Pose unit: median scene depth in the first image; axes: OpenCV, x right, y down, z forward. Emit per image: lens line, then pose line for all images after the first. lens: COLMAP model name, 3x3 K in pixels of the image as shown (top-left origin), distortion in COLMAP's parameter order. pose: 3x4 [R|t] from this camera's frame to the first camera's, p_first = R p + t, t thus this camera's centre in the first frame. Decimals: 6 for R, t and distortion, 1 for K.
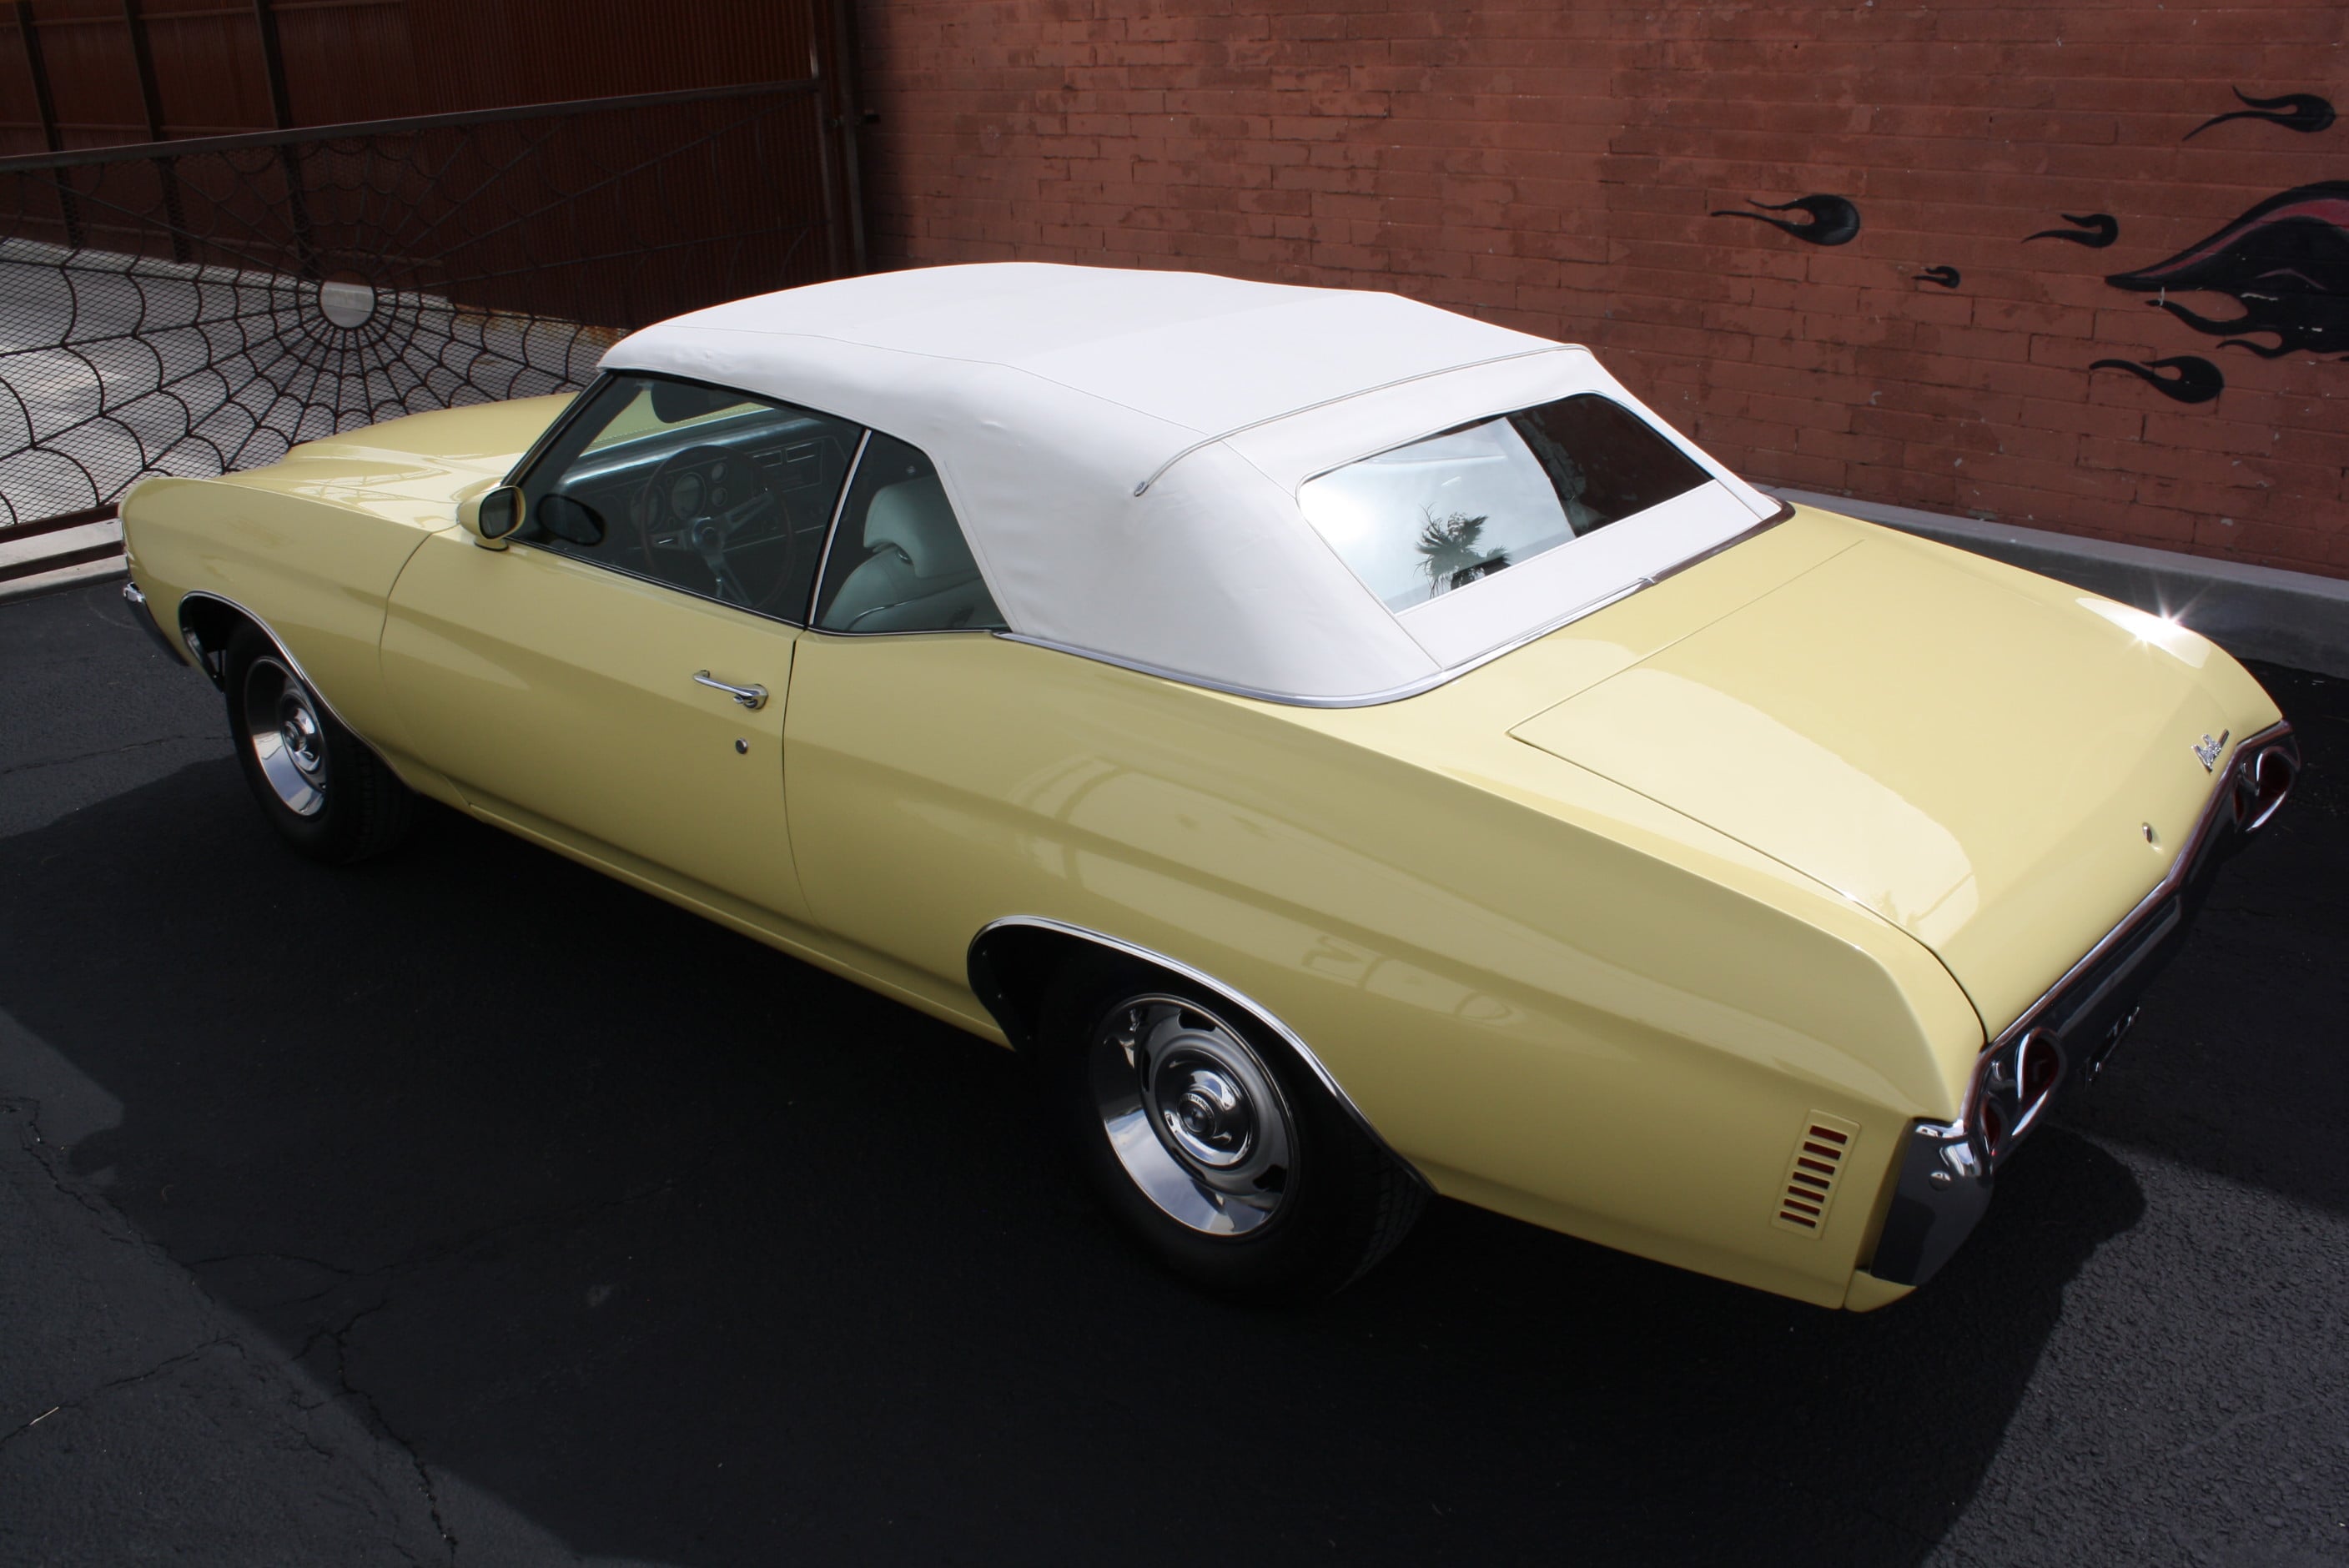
lens RADIAL K [[1983.6, 0, 1206.7], [0, 1983.6, 782.8], [0, 0, 1]] dist [-0.164804, 0.147203]
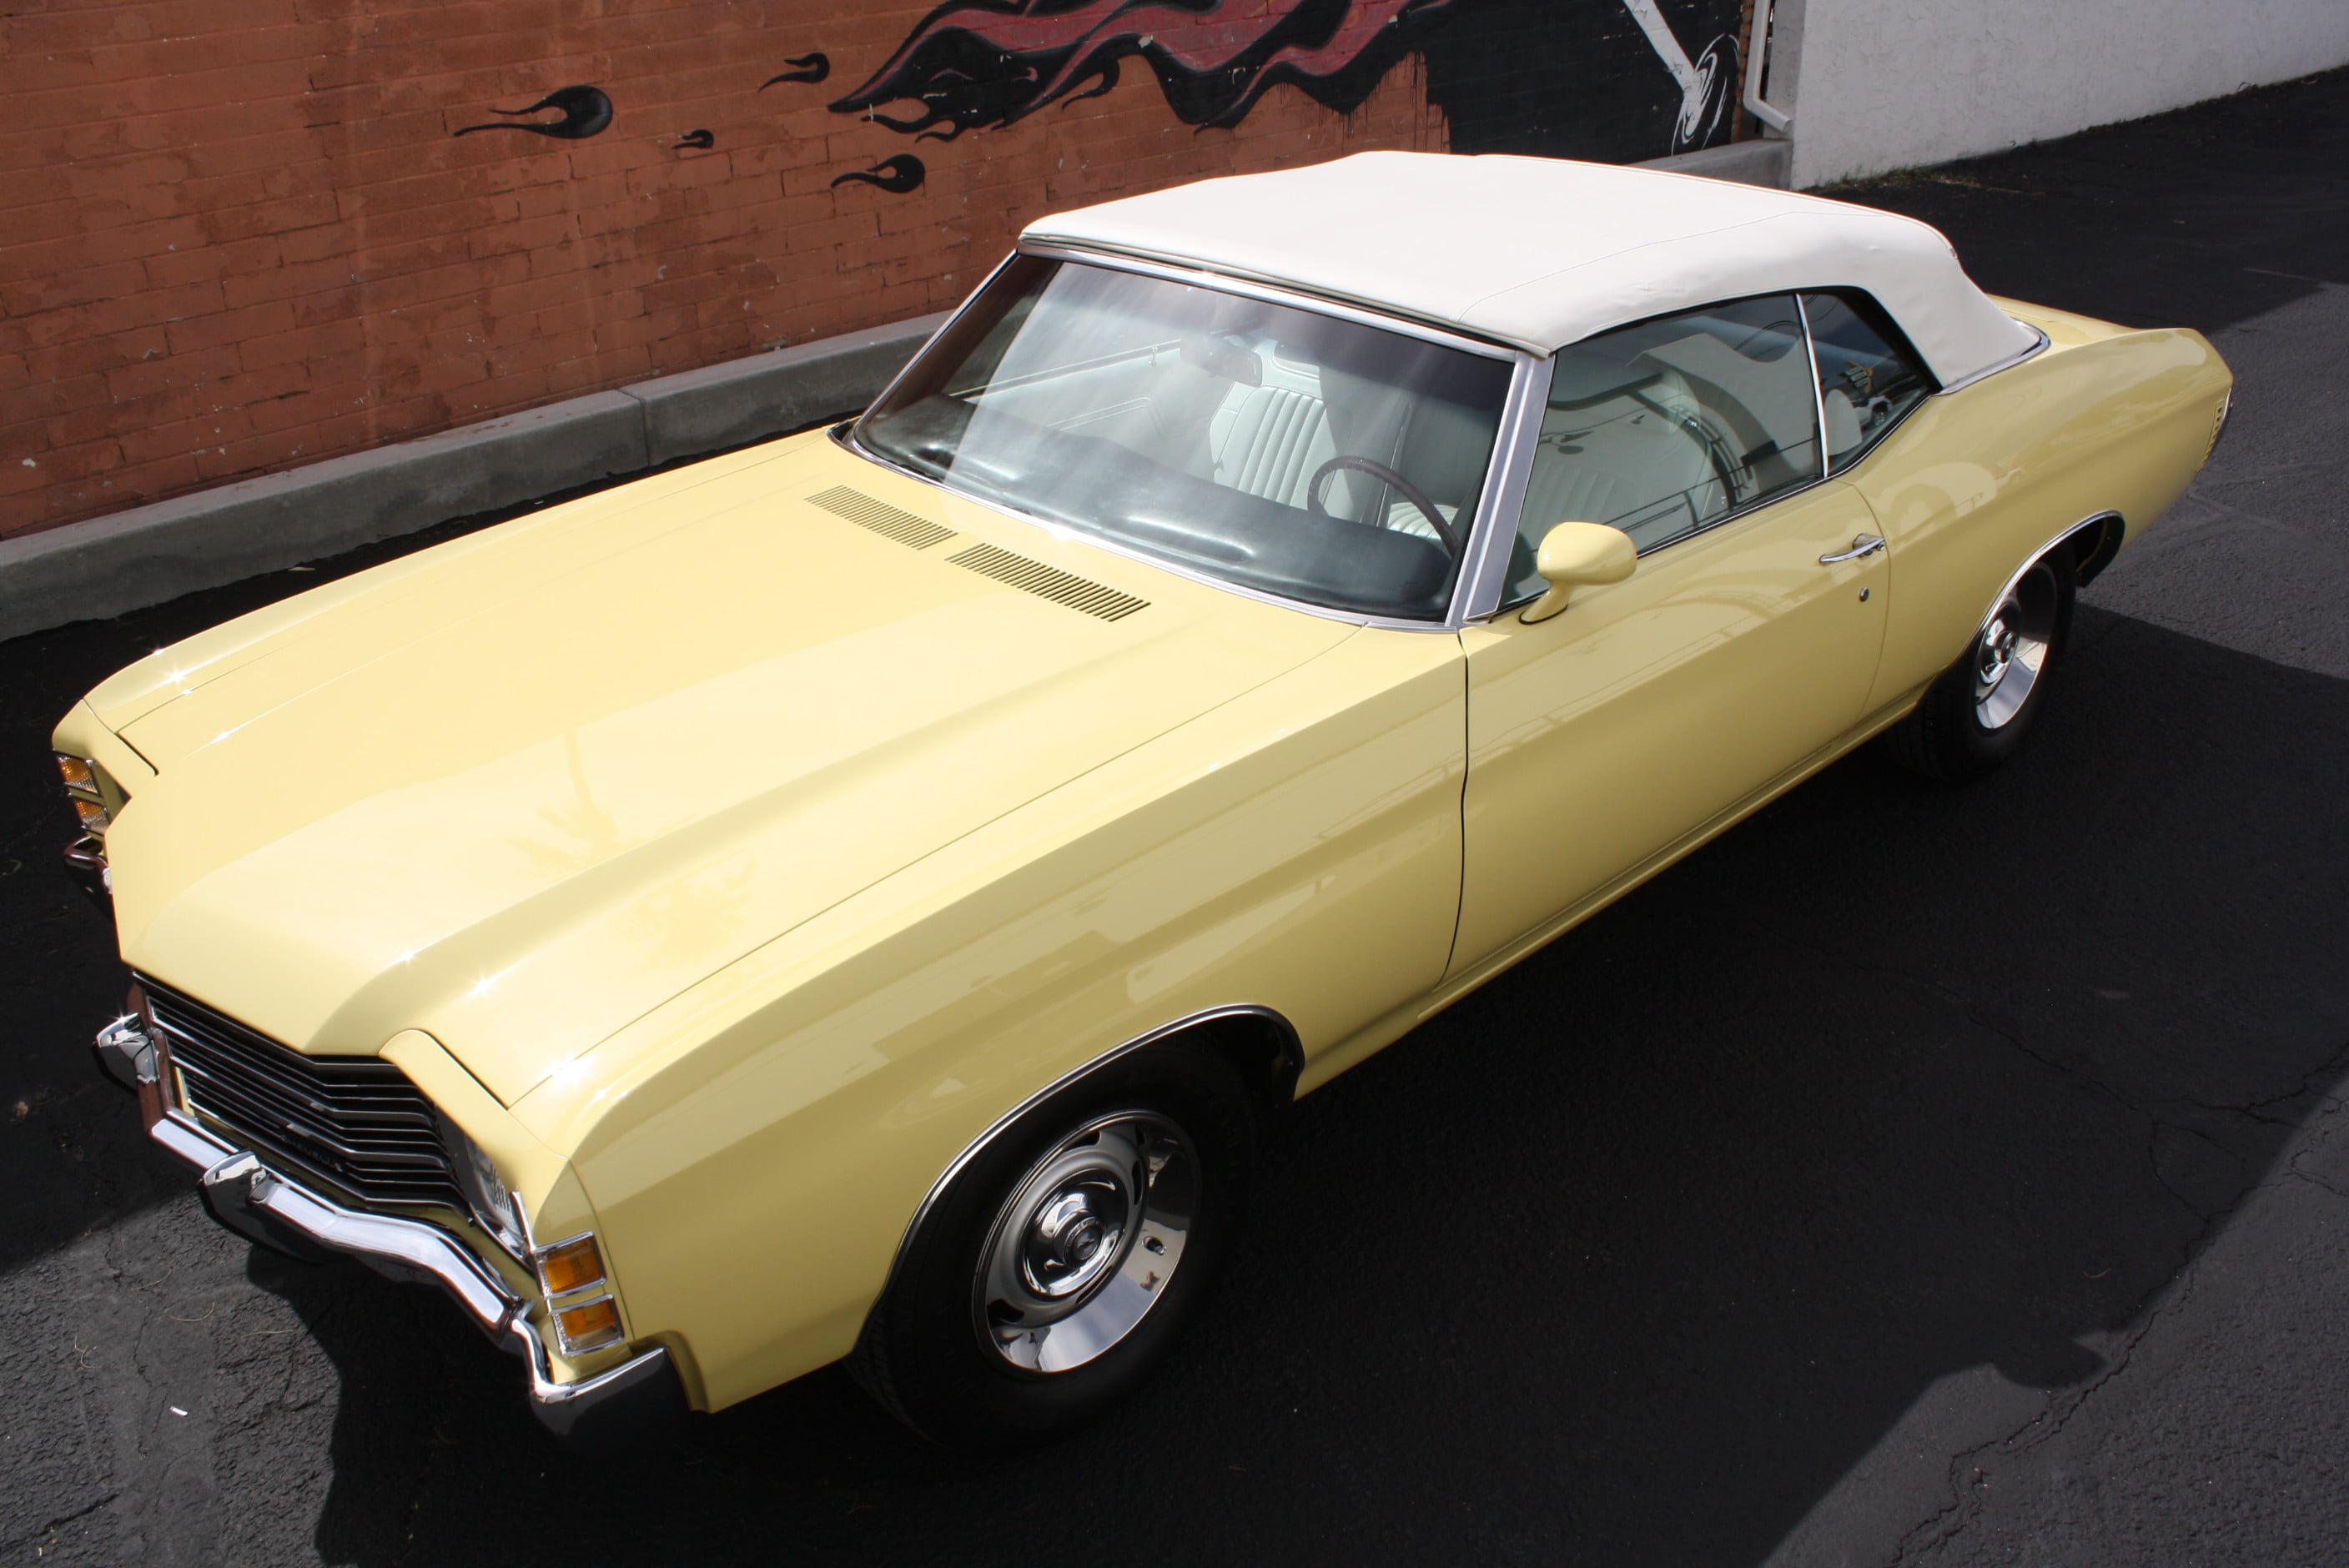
lens RADIAL K [[1980.8, 0, 1197.2], [0, 1980.8, 783.0], [0, 0, 1]] dist [-0.166854, 0.149111]
pose [[0.126305, -0.446469, 0.885840, -0.627460], [0.388726, 0.843849, 0.369880, -0.233356], [-0.912655, 0.297631, 0.280137, 0.522165]]
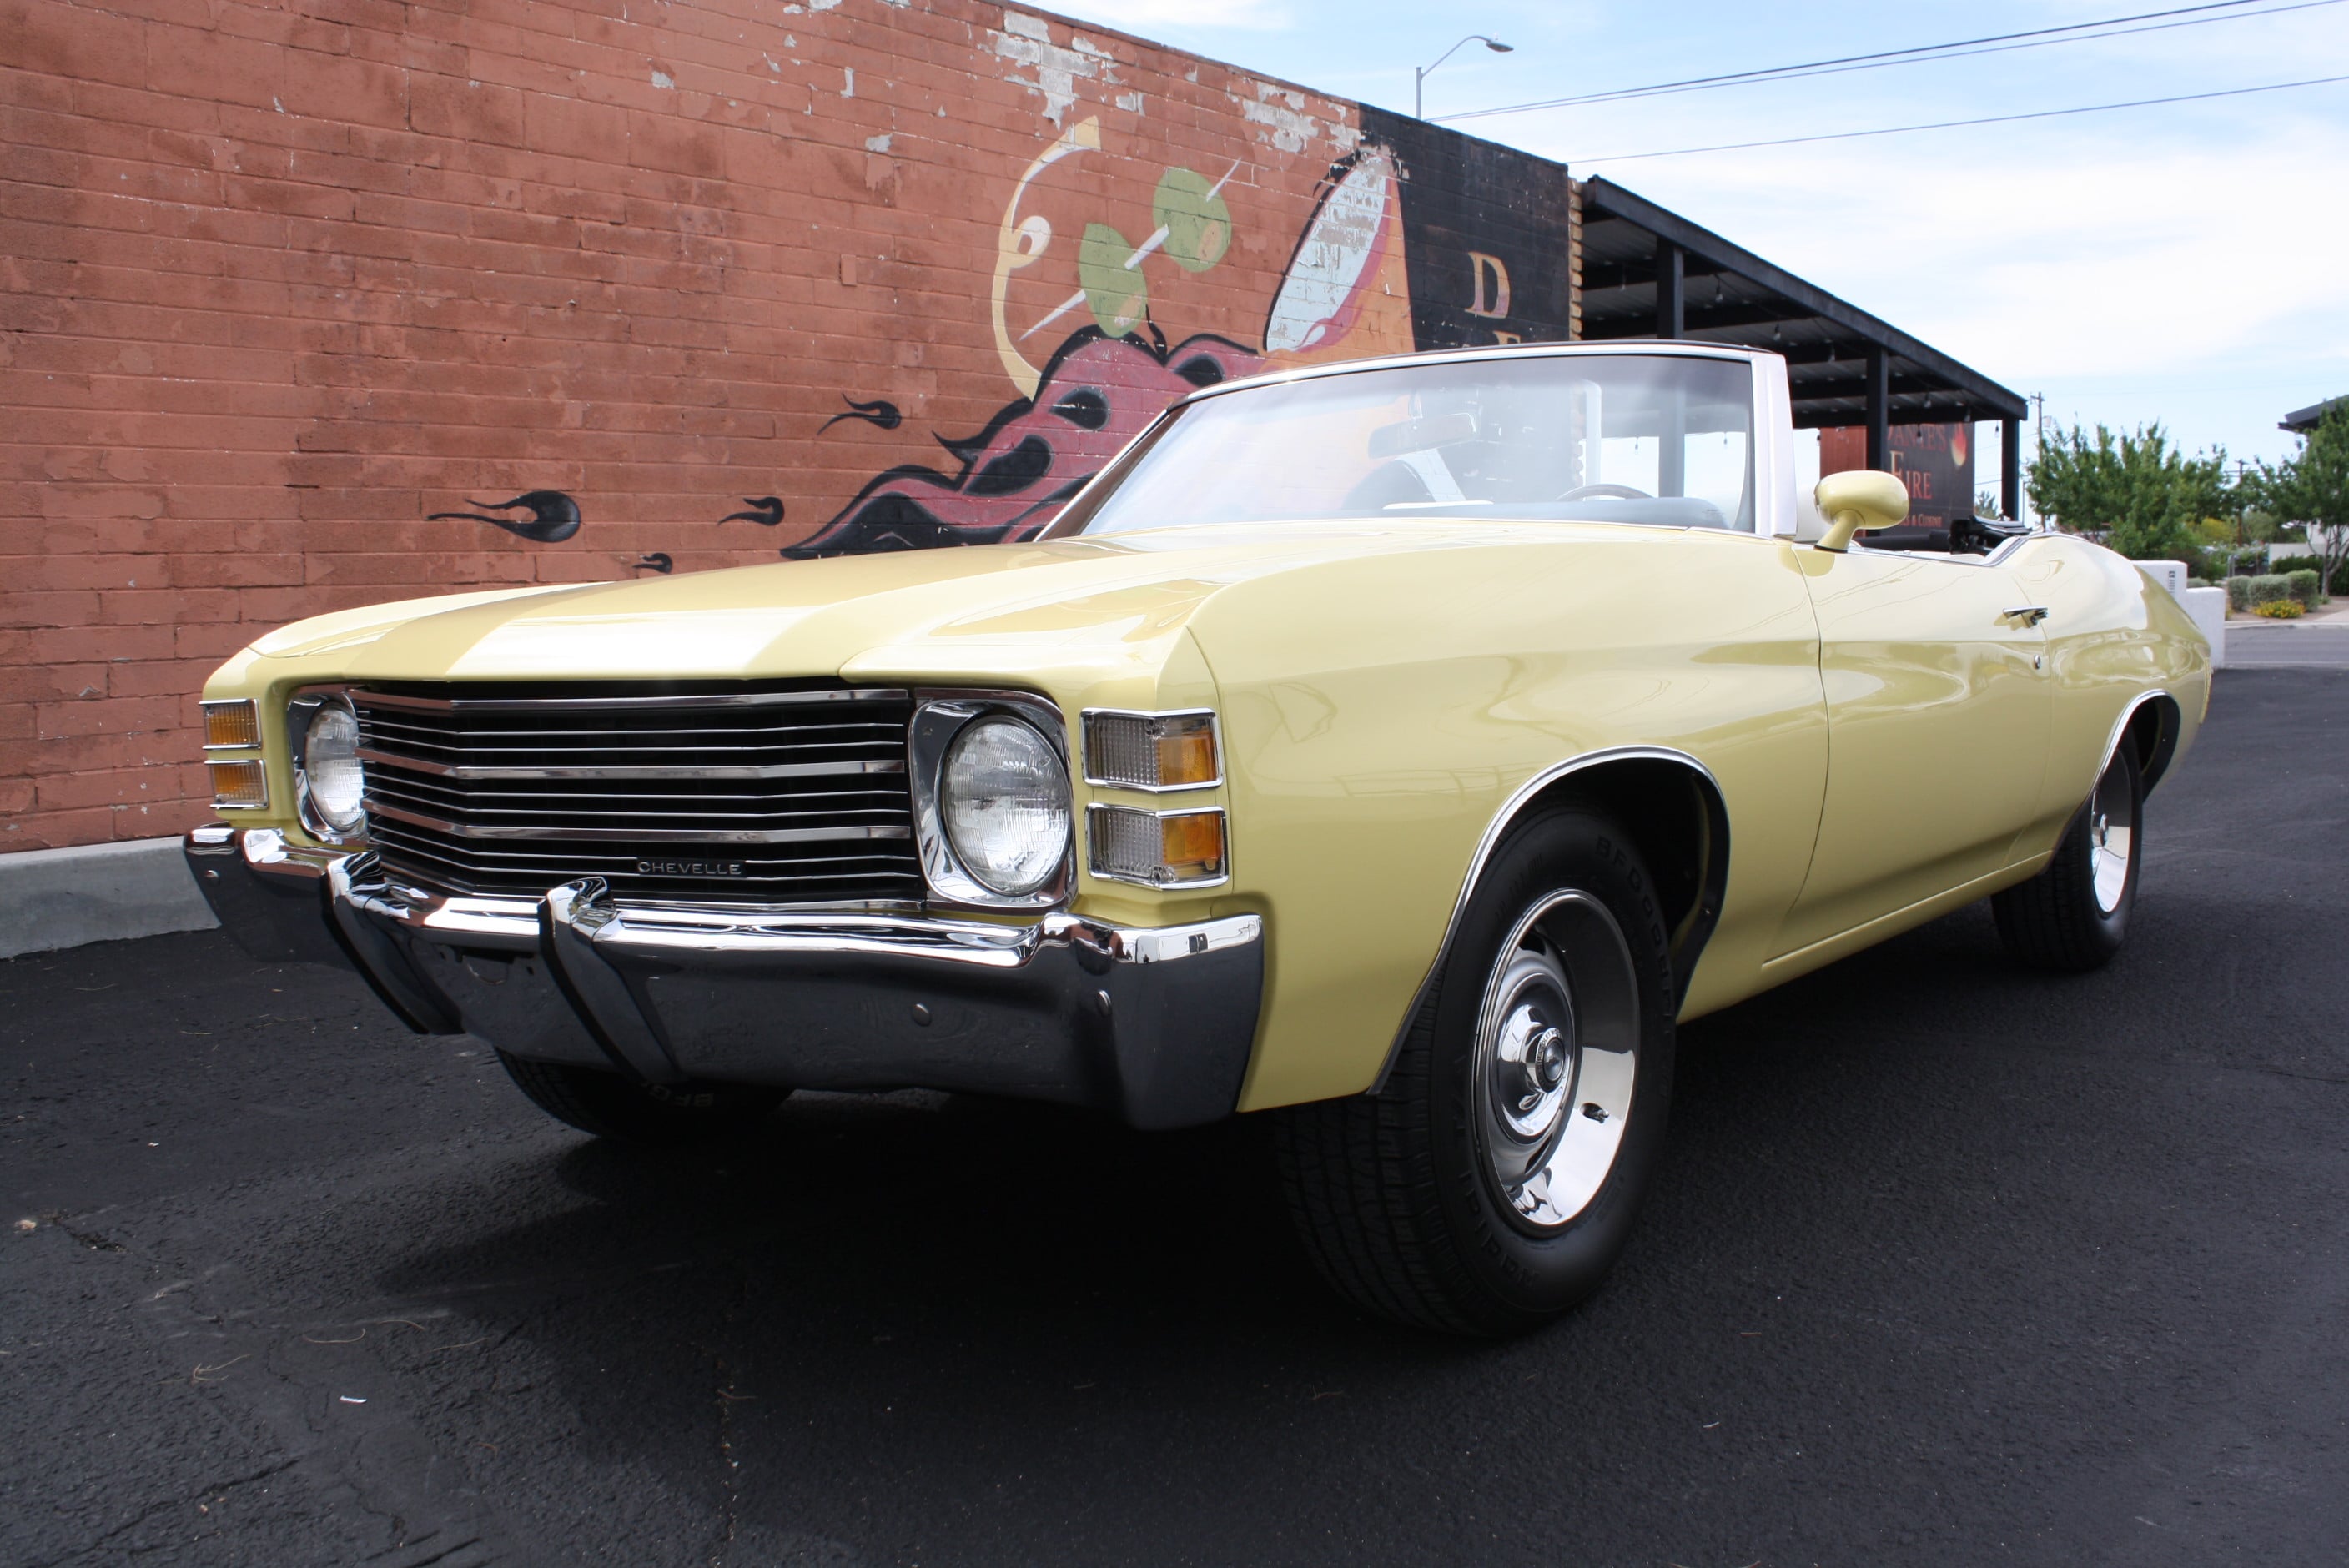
lens RADIAL K [[2036.4, 0, 1209.8], [0, 2036.4, 774.2], [0, 0, 1]] dist [-0.161657, 0.151928]
pose [[-0.028533, -0.064380, 0.997517, -0.667358], [0.387554, 0.919154, 0.070409, -0.110670], [-0.921405, 0.388601, -0.001276, 0.718132]]
